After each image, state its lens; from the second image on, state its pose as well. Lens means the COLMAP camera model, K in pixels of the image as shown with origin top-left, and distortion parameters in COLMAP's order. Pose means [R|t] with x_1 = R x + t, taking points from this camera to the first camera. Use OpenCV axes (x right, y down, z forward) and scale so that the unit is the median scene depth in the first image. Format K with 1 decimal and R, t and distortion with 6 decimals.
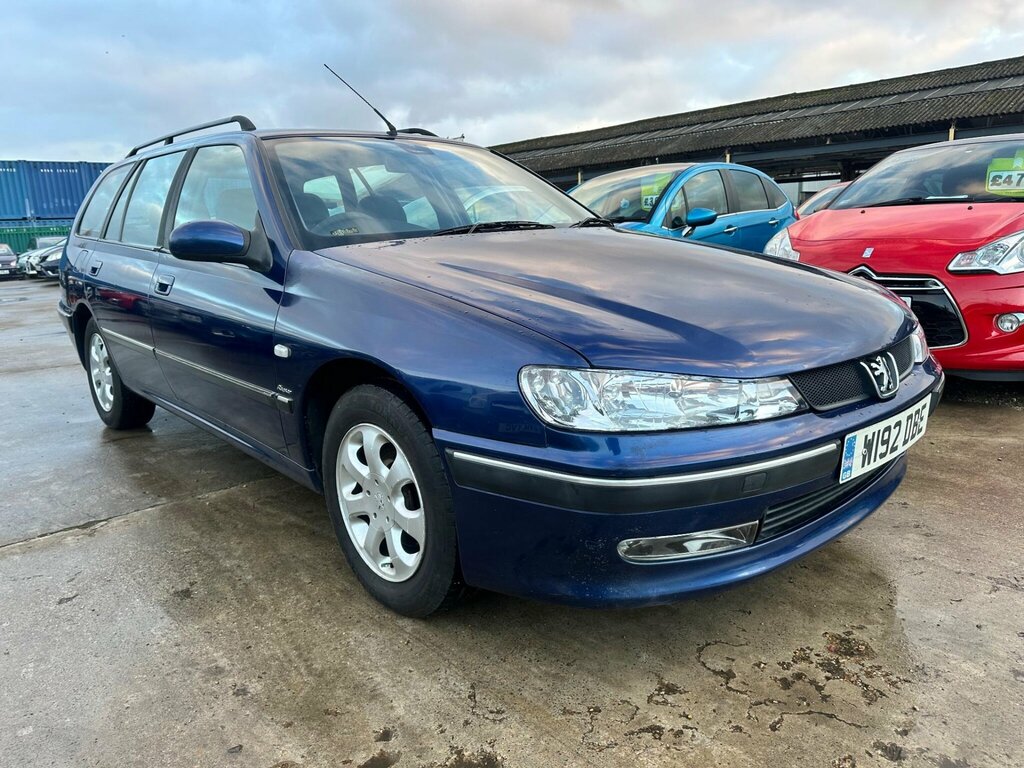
lens RADIAL K [[720.4, 0, 512.9], [0, 720.4, 376.2], [0, 0, 1]] dist [0.044401, -0.047720]
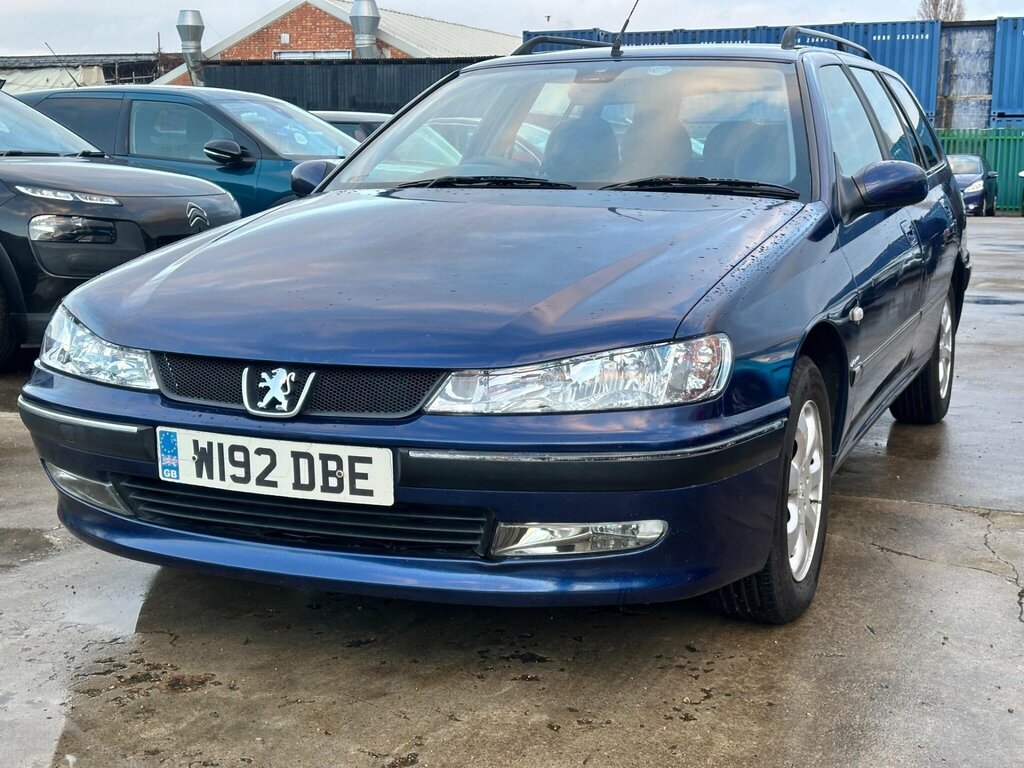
lens RADIAL K [[1430.6, 0, 512.0], [0, 1430.6, 384.0], [0, 0, 1]] dist [0.126456, 0.016484]
pose [[0.413148, 0.181970, -0.892298, 2.223604], [-0.206964, 0.972955, 0.102591, -0.248872], [0.886834, 0.142288, 0.439636, 0.561517]]
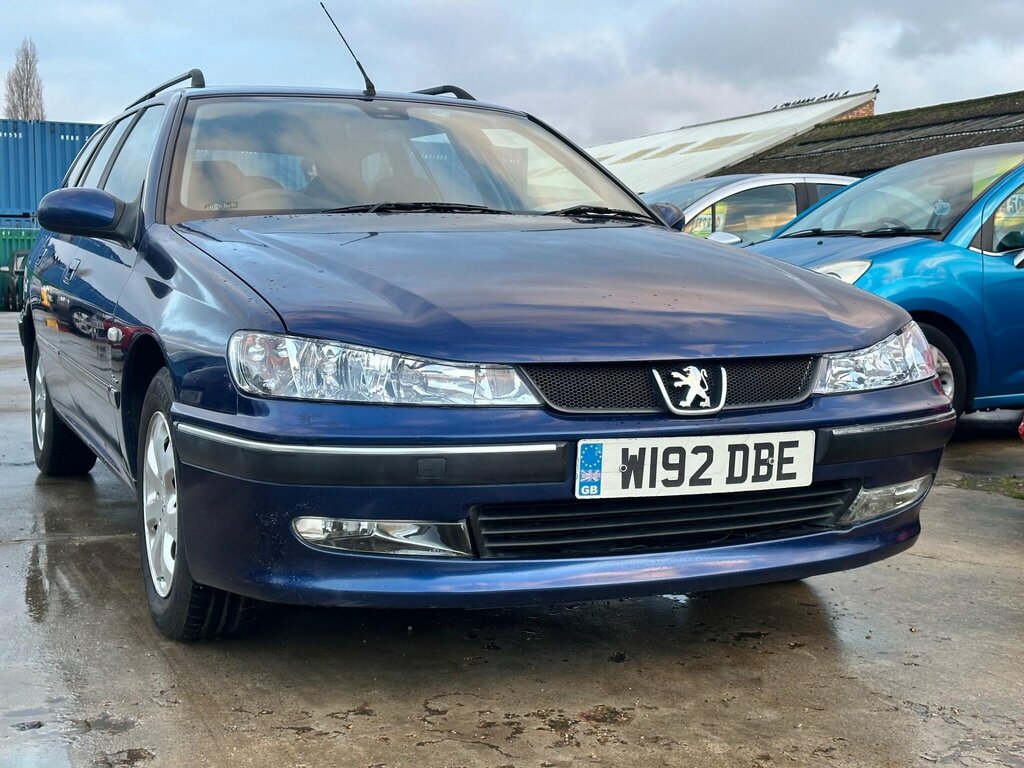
lens RADIAL K [[1430.6, 0, 512.0], [0, 1430.6, 384.0], [0, 0, 1]] dist [0.126456, 0.016484]
pose [[0.945371, 0.069672, -0.318464, 0.892322], [-0.106908, 0.989129, -0.100963, 0.190147], [0.307968, 0.129494, 0.942543, -0.622623]]
